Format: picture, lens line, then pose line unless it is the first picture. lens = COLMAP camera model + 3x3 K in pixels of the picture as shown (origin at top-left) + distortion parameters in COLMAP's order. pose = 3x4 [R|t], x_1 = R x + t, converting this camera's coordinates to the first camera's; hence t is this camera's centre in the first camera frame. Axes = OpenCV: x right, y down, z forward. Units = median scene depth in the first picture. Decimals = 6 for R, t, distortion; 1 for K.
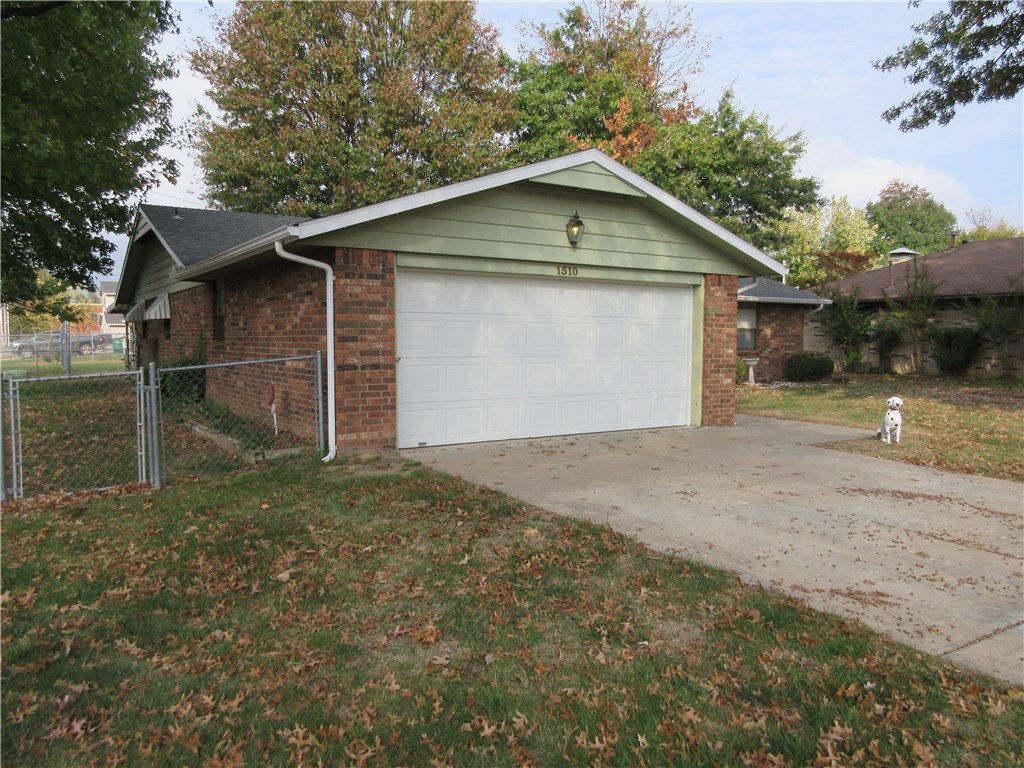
lens RADIAL K [[763.3, 0, 512.0], [0, 763.3, 384.0], [0, 0, 1]] dist [0.007704, 0.005257]
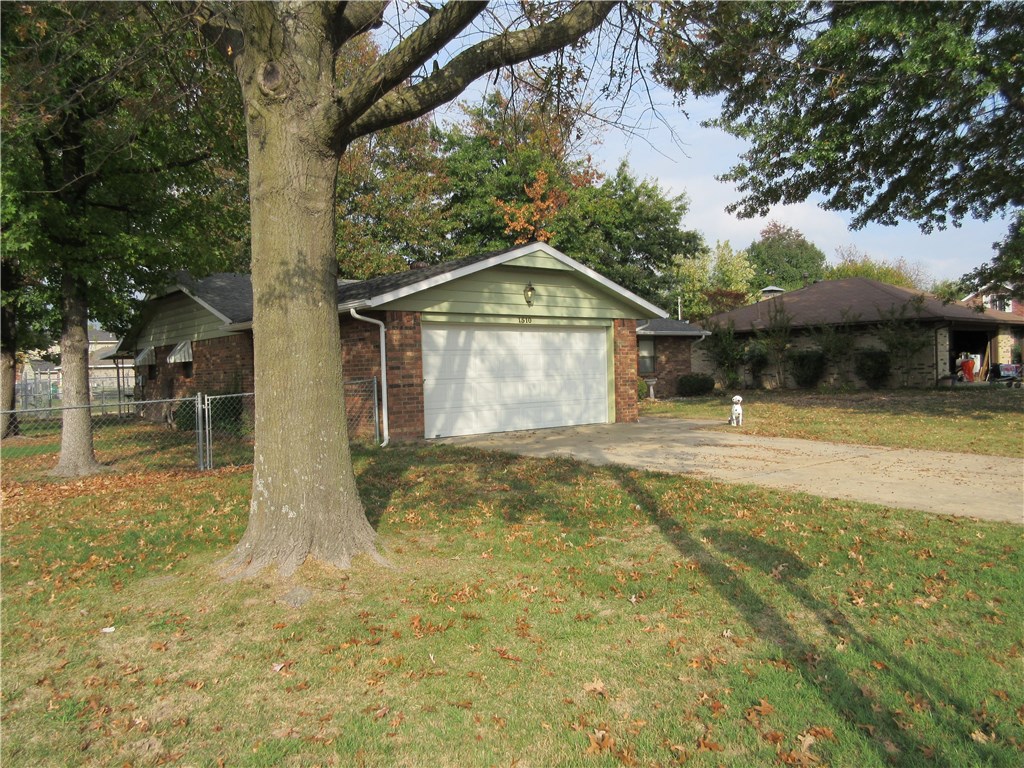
lens RADIAL K [[763.3, 0, 512.0], [0, 763.3, 384.0], [0, 0, 1]] dist [0.007704, 0.005257]
pose [[0.992990, -0.033840, 0.113249, -0.068704], [0.039021, 0.998276, -0.043850, 0.023486], [-0.111570, 0.047962, 0.992598, -0.264195]]
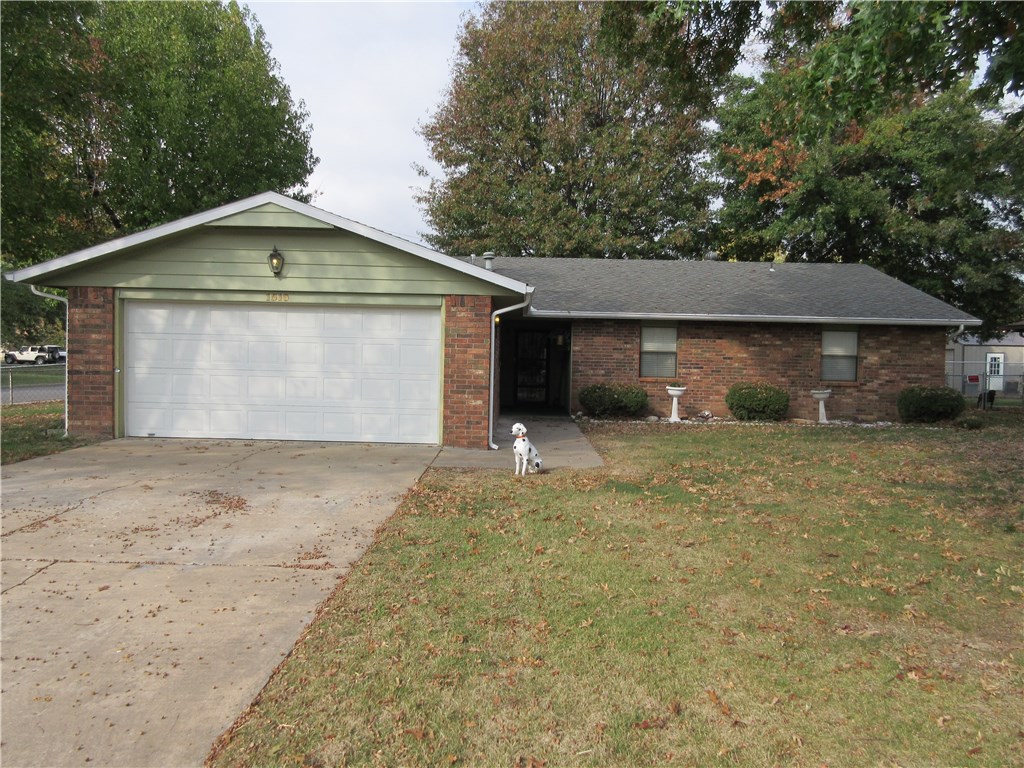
lens RADIAL K [[763.3, 0, 512.0], [0, 763.3, 384.0], [0, 0, 1]] dist [0.007704, 0.005257]
pose [[0.827608, 0.031686, -0.560412, 0.545147], [-0.052708, 0.998381, -0.021389, -0.005654], [0.558826, 0.047240, 0.827938, 0.131481]]
